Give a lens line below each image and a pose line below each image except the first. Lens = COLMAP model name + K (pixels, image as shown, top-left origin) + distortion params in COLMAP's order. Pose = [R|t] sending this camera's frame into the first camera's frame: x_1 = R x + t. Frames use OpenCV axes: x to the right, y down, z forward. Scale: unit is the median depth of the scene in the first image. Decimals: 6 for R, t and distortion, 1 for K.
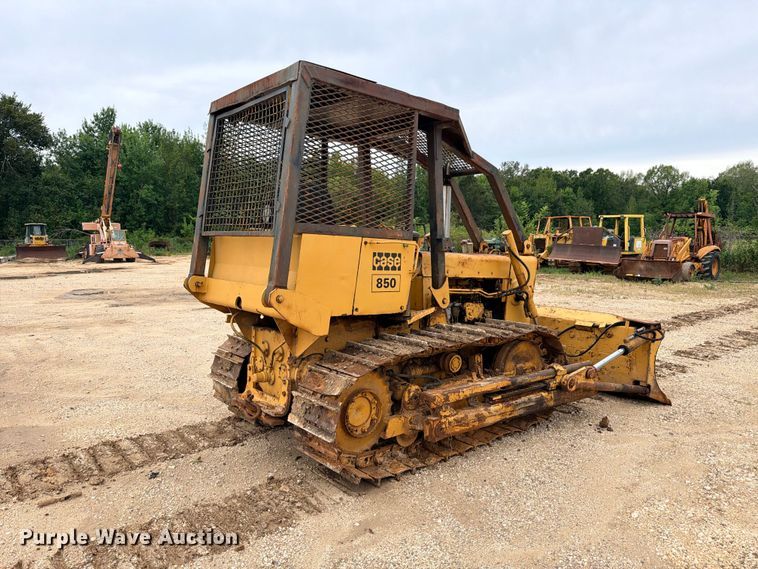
lens RADIAL K [[531.8, 0, 380.0], [0, 531.8, 287.9], [0, 0, 1]] dist [0.087190, -0.133067]
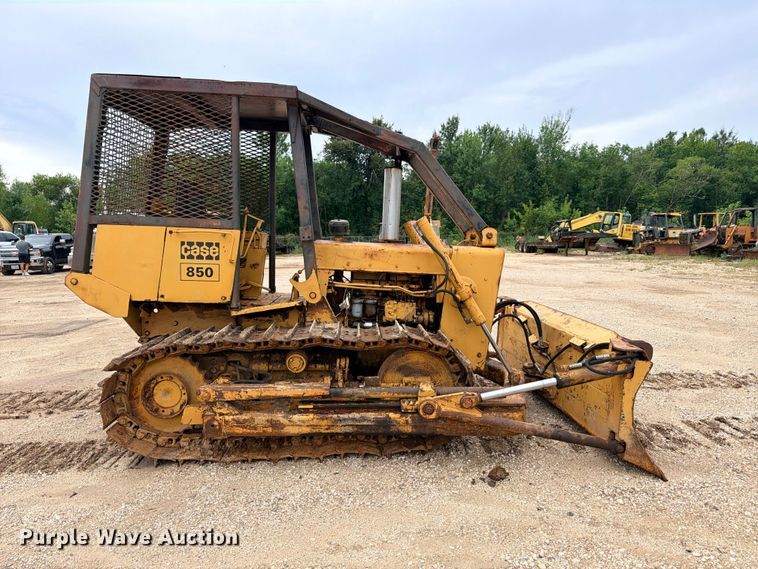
lens RADIAL K [[524.2, 0, 382.0], [0, 524.2, 291.2], [0, 0, 1]] dist [0.129135, -0.211637]
pose [[0.804269, 0.052831, -0.591913, 0.848413], [-0.042003, 0.998603, 0.032057, -0.018963], [0.592780, -0.000920, 0.805364, 0.381929]]
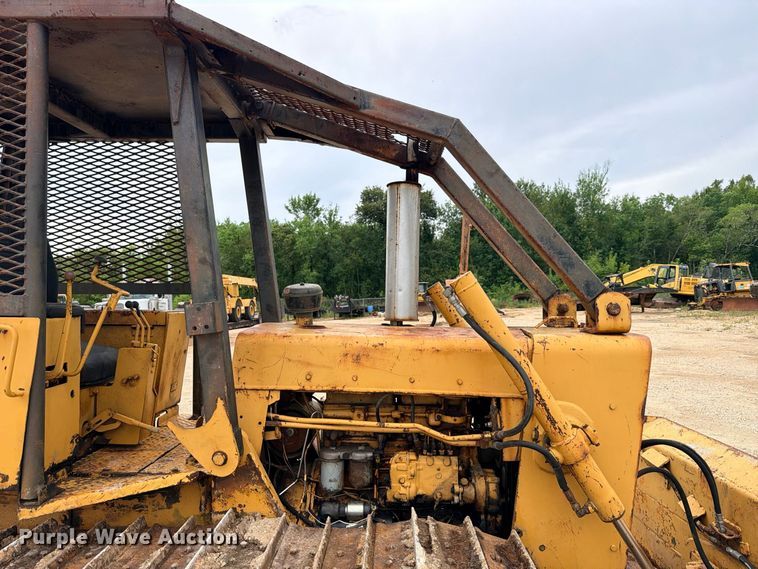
lens RADIAL K [[531.8, 0, 380.0], [0, 531.8, 287.9], [0, 0, 1]] dist [0.087190, -0.133067]
pose [[0.759975, -0.043198, -0.648515, 0.542938], [-0.017209, 0.996102, -0.086517, -0.079621], [0.649725, 0.076911, 0.756269, 0.855593]]
